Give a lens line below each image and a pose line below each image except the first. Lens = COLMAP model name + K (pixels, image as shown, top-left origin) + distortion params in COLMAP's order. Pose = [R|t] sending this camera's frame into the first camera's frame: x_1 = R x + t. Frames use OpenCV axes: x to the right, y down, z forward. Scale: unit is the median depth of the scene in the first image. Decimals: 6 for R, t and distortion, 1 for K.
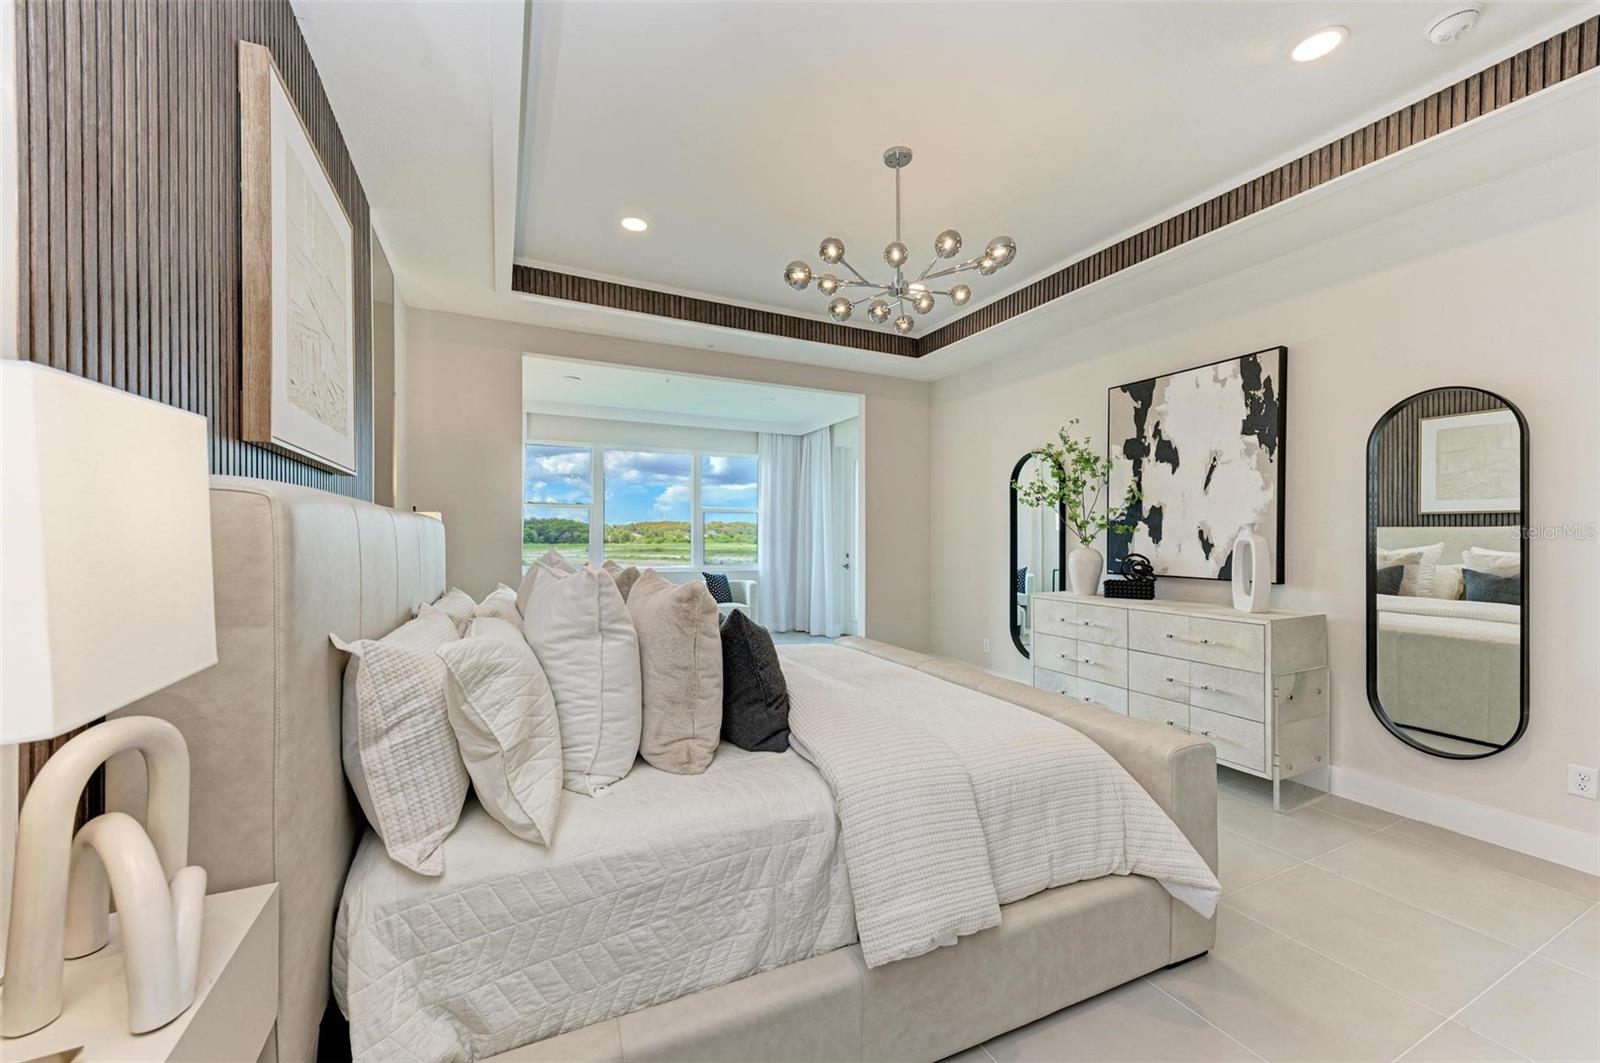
lens RADIAL K [[608.2, 0, 799.6], [0, 608.2, 543.1], [0, 0, 1]] dist [0.008800, 0.000156]
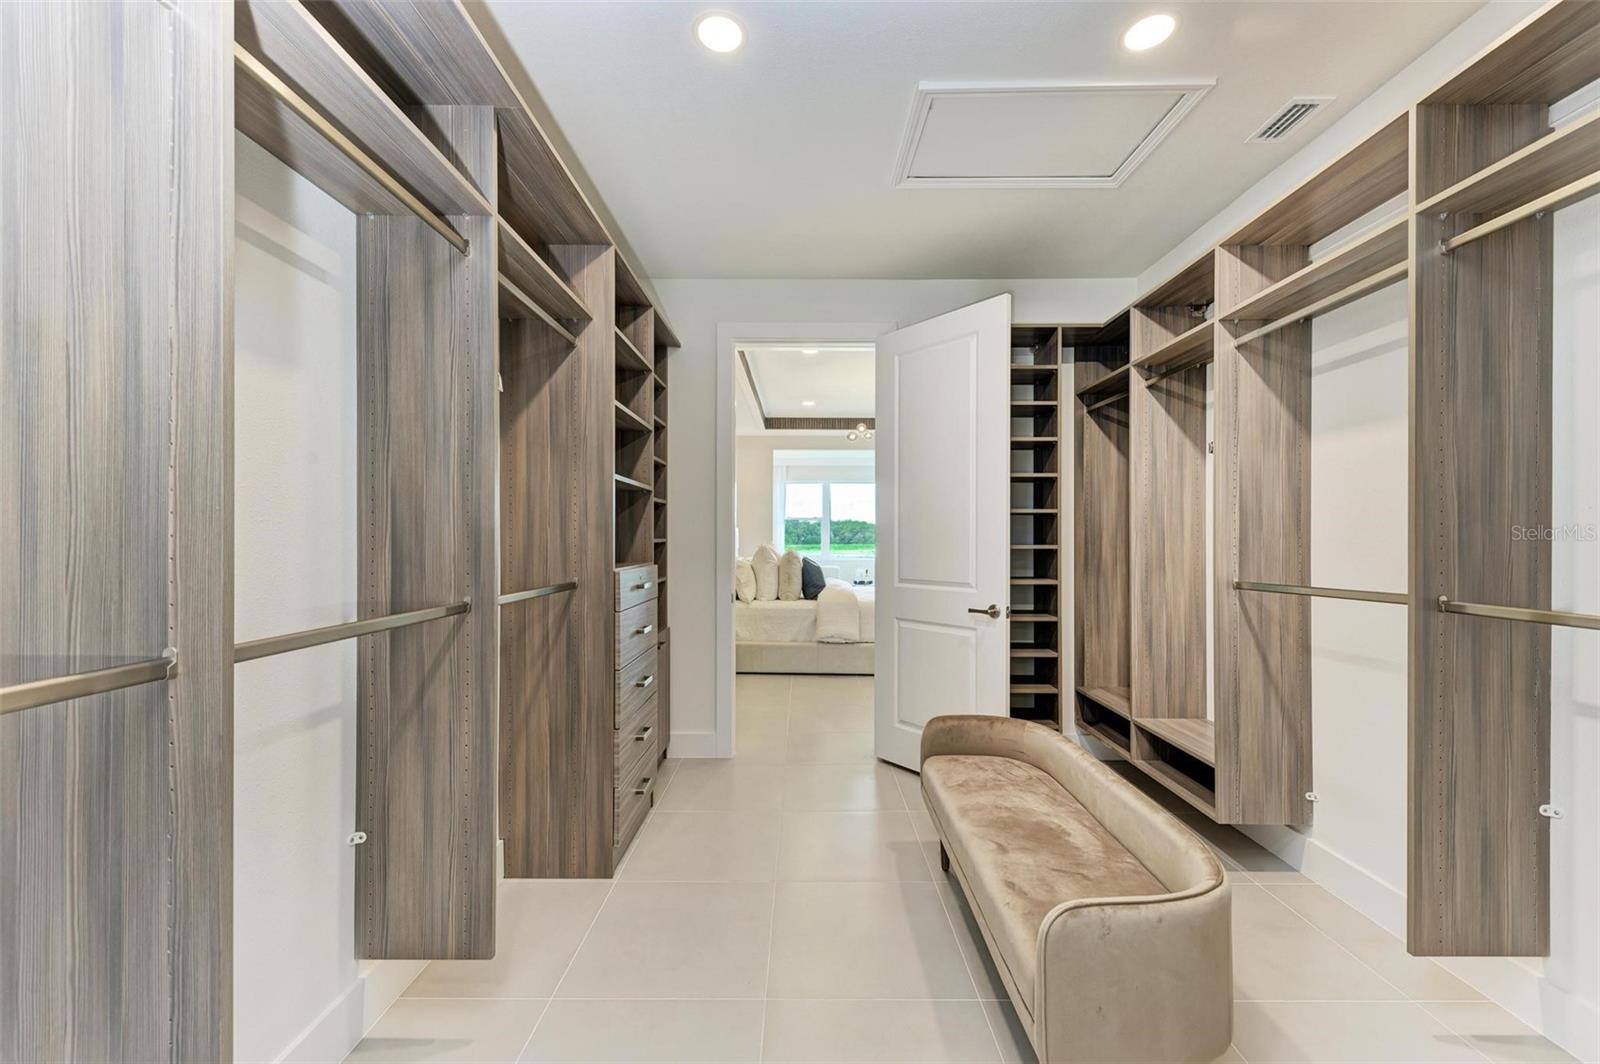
lens RADIAL K [[608.2, 0, 801.5], [0, 608.2, 536.2], [0, 0, 1]] dist [0.008800, 0.000156]
pose [[0.899671, -0.002648, -0.436560, 0.937577], [-0.001386, 0.999959, -0.008921, 0.007728], [0.436566, 0.008631, 0.899631, -1.434079]]
